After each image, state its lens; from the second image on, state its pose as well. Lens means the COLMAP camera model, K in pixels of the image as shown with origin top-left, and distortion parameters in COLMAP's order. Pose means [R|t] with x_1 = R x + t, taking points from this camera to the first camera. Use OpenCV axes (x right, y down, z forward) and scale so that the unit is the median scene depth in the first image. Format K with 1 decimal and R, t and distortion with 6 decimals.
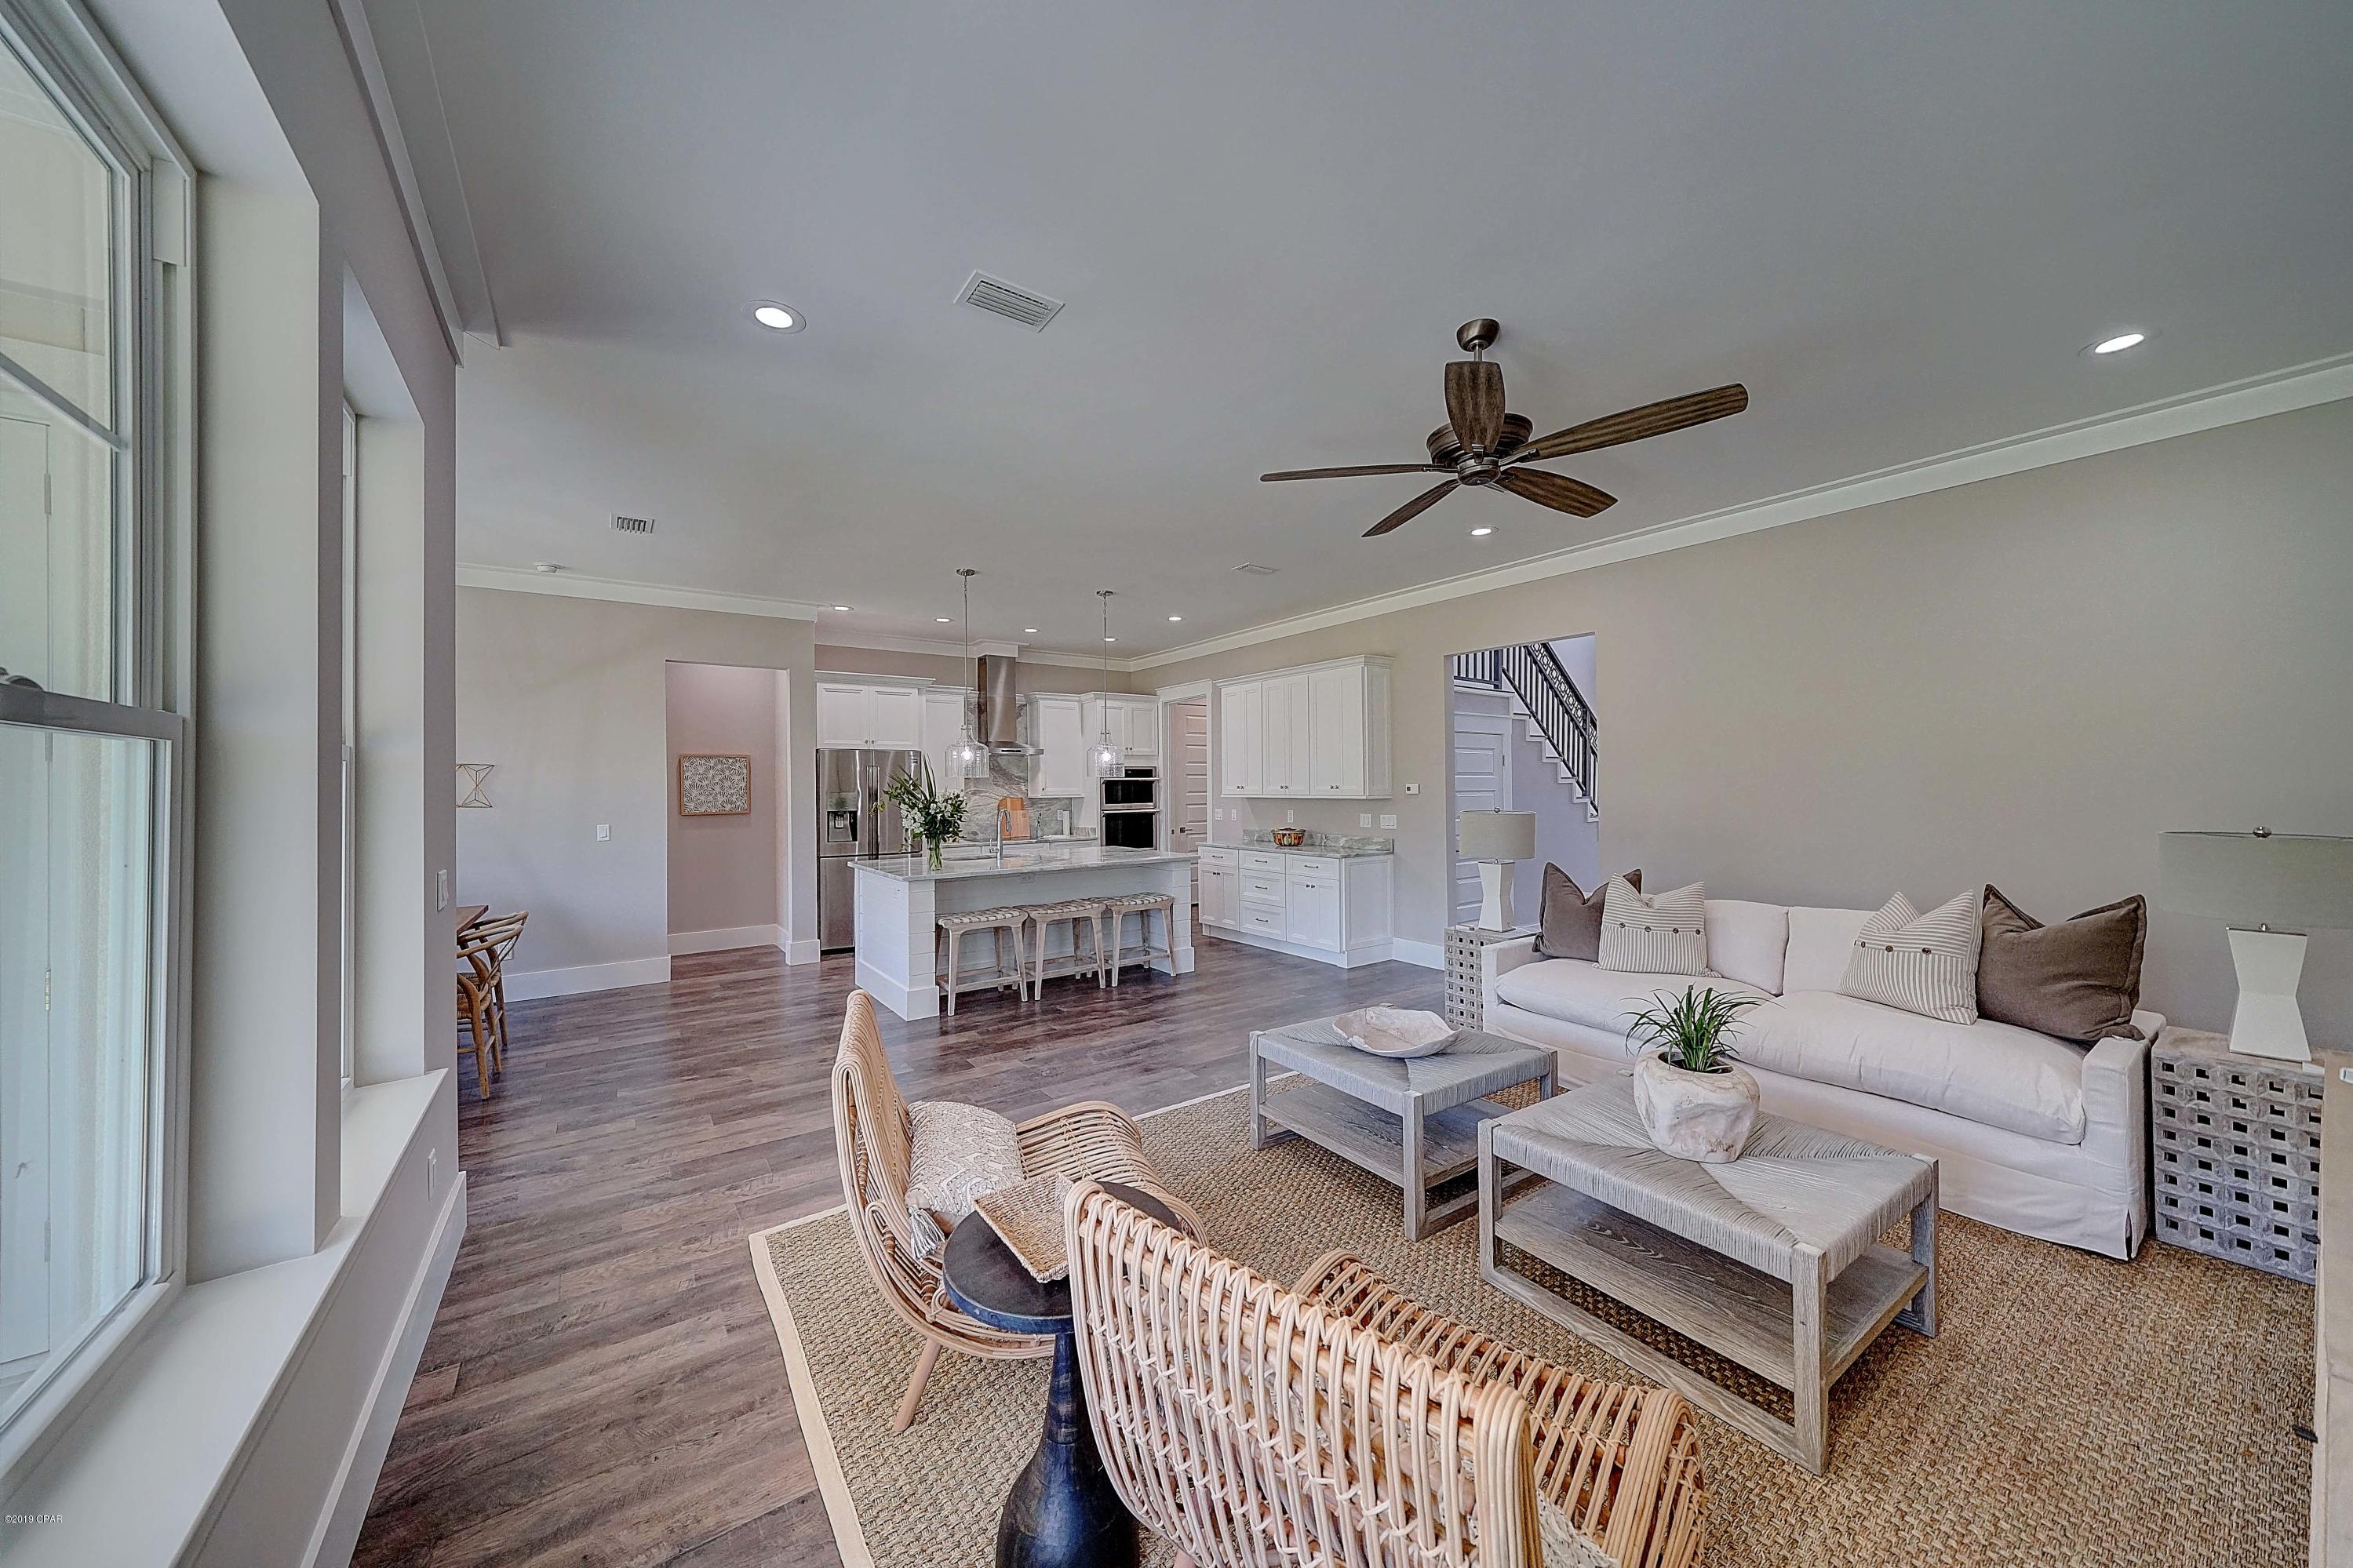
lens RADIAL K [[802.5, 0, 1194.1], [0, 802.5, 767.9], [0, 0, 1]] dist [0.000590, 0.000150]
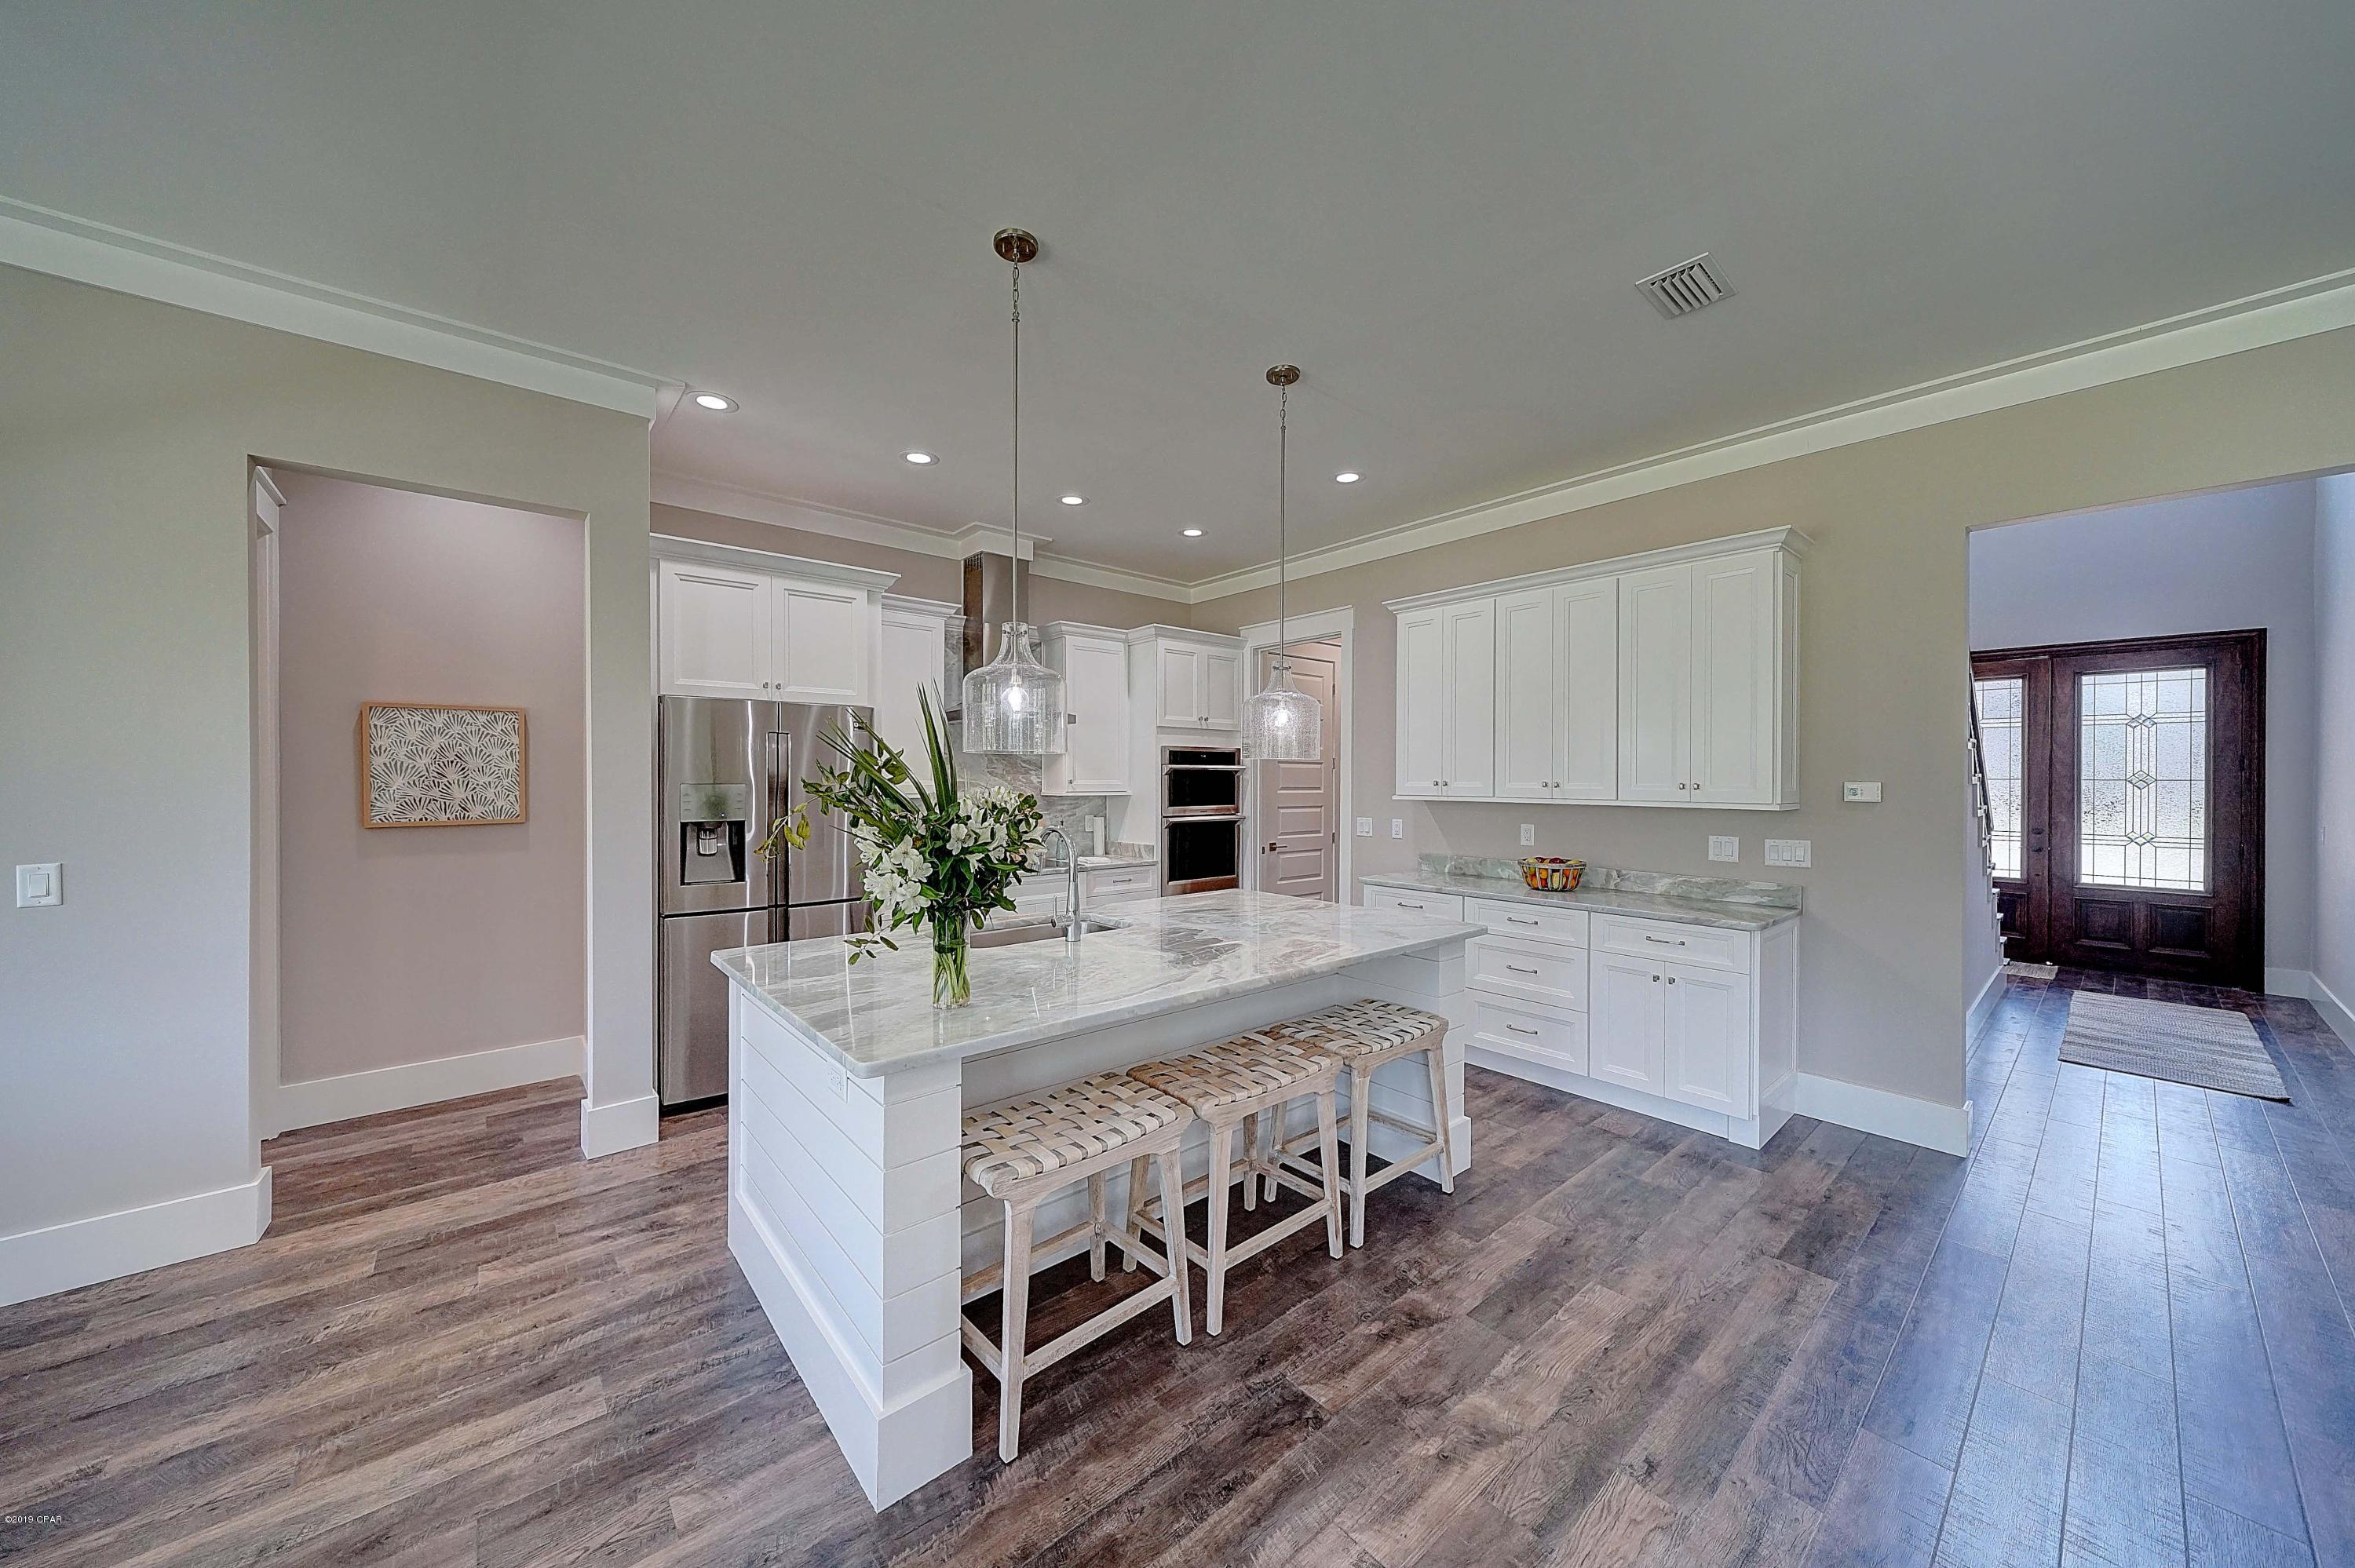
lens RADIAL K [[803.1, 0, 1183.2], [0, 803.1, 778.4], [0, 0, 1]] dist [0.000590, 0.000150]
pose [[0.996591, 0.013459, 0.081399, -0.186047], [-0.015215, 0.999664, 0.021000, 0.011848], [-0.081089, -0.022167, 0.996460, 0.471217]]
